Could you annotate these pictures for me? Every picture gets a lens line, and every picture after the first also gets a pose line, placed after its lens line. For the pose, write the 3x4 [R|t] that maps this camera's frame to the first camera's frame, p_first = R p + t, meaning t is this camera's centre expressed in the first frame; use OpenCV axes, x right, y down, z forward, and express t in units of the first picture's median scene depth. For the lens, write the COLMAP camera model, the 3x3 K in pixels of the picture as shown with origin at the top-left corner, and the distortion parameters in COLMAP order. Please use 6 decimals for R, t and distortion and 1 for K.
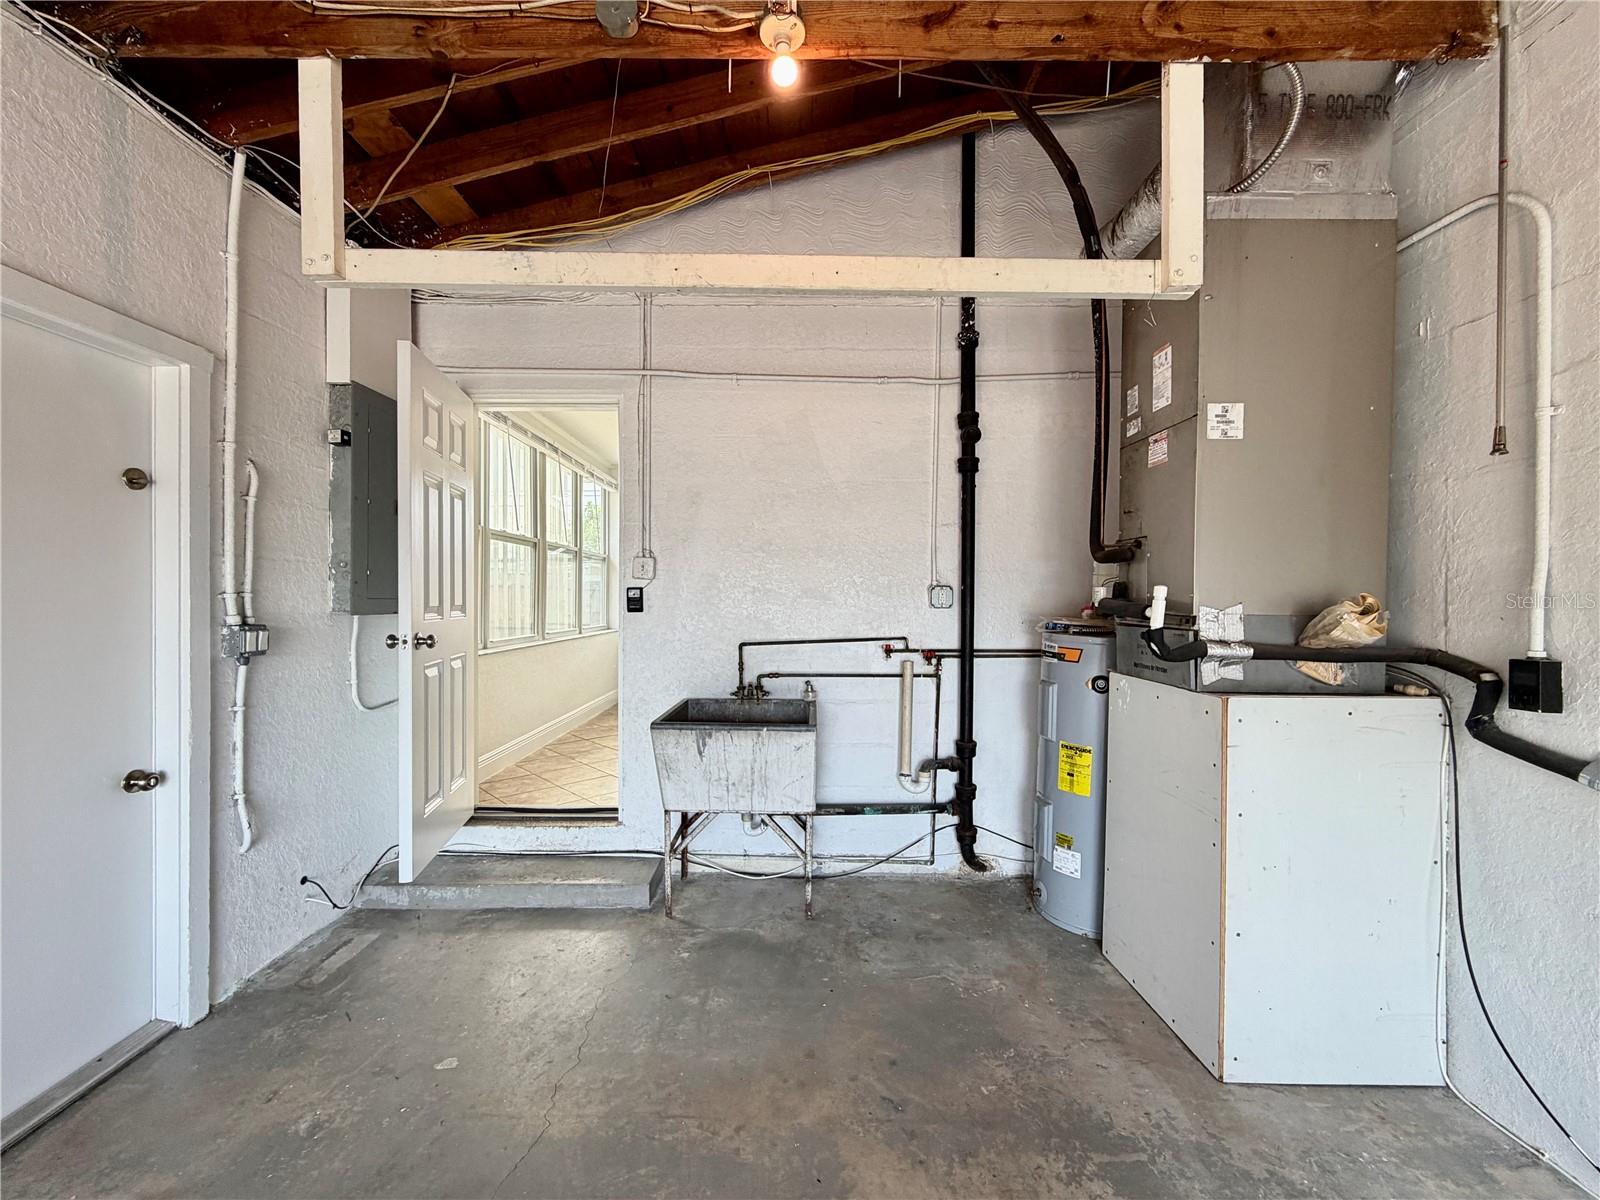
lens RADIAL K [[637.2, 0, 798.0], [0, 637.2, 601.8], [0, 0, 1]] dist [0.000964, -0.000639]
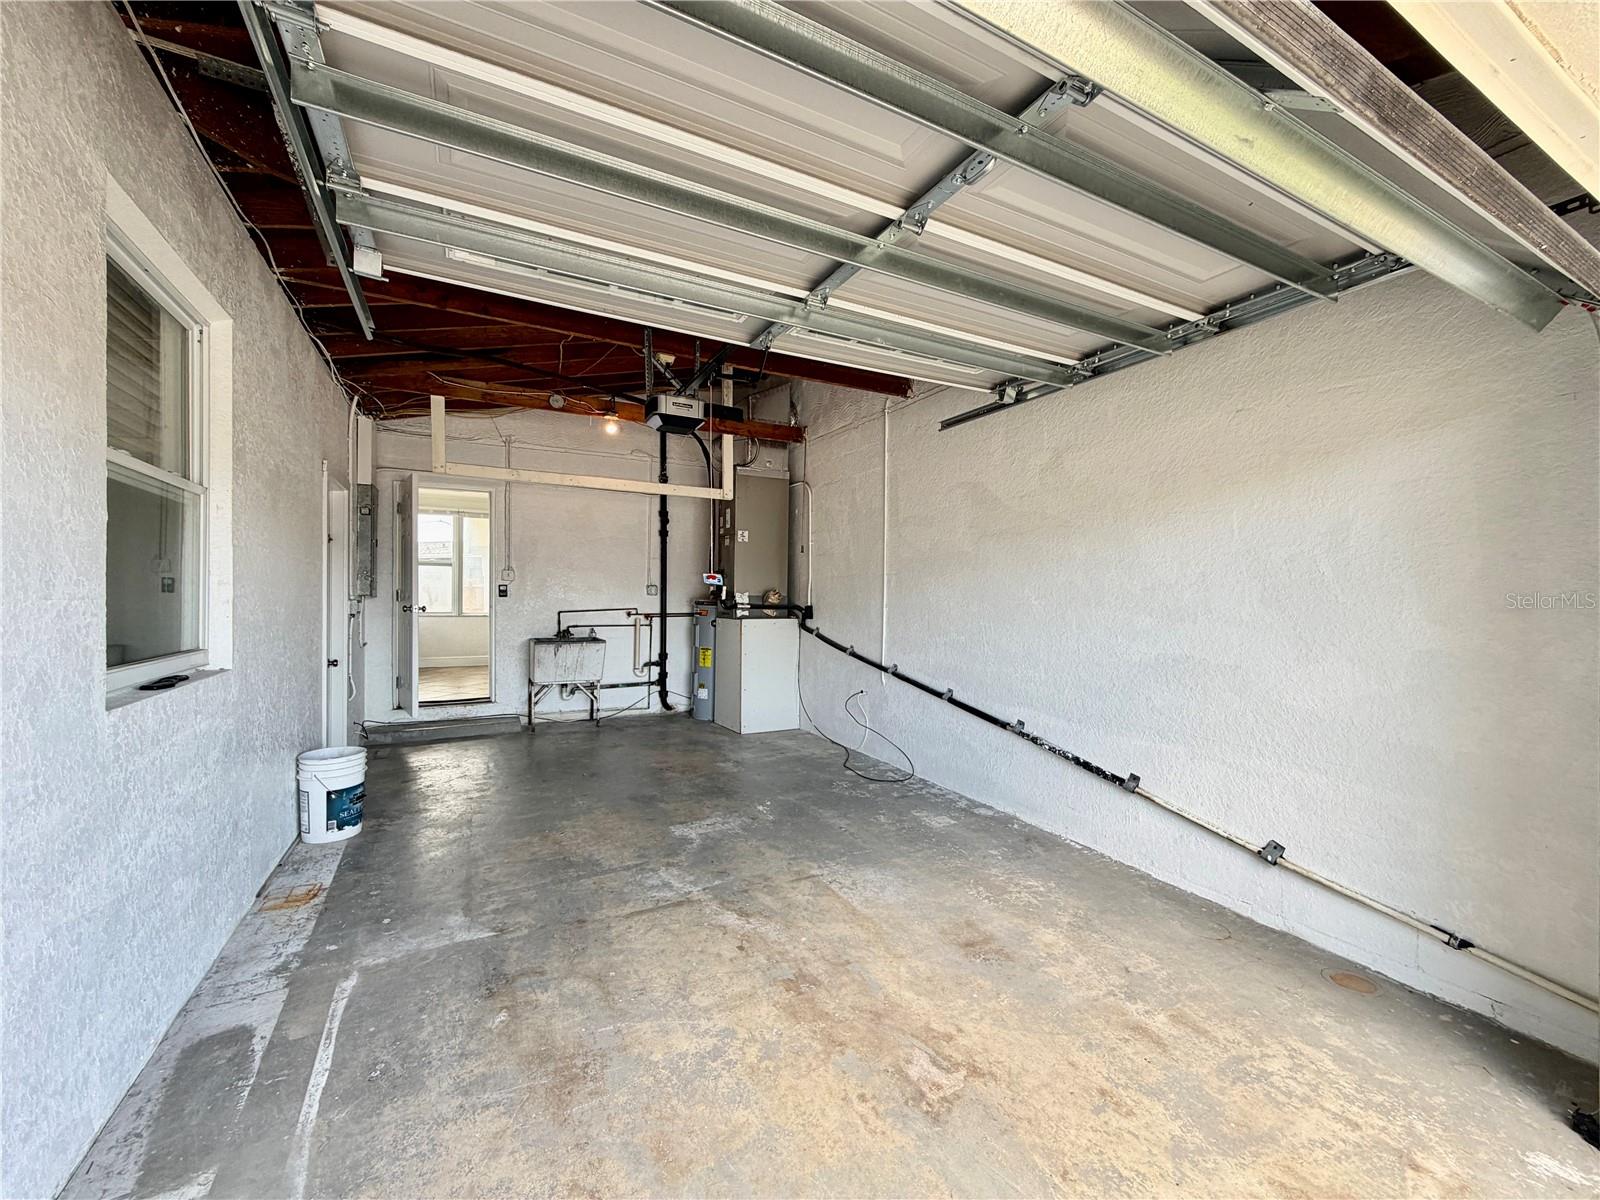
lens RADIAL K [[637.2, 0, 798.0], [0, 637.2, 601.8], [0, 0, 1]] dist [0.000964, -0.000639]
pose [[0.885179, -0.004092, 0.465232, -0.381899], [0.002394, 0.999988, 0.004240, 0.025836], [-0.465244, -0.002639, 0.885178, -1.283664]]
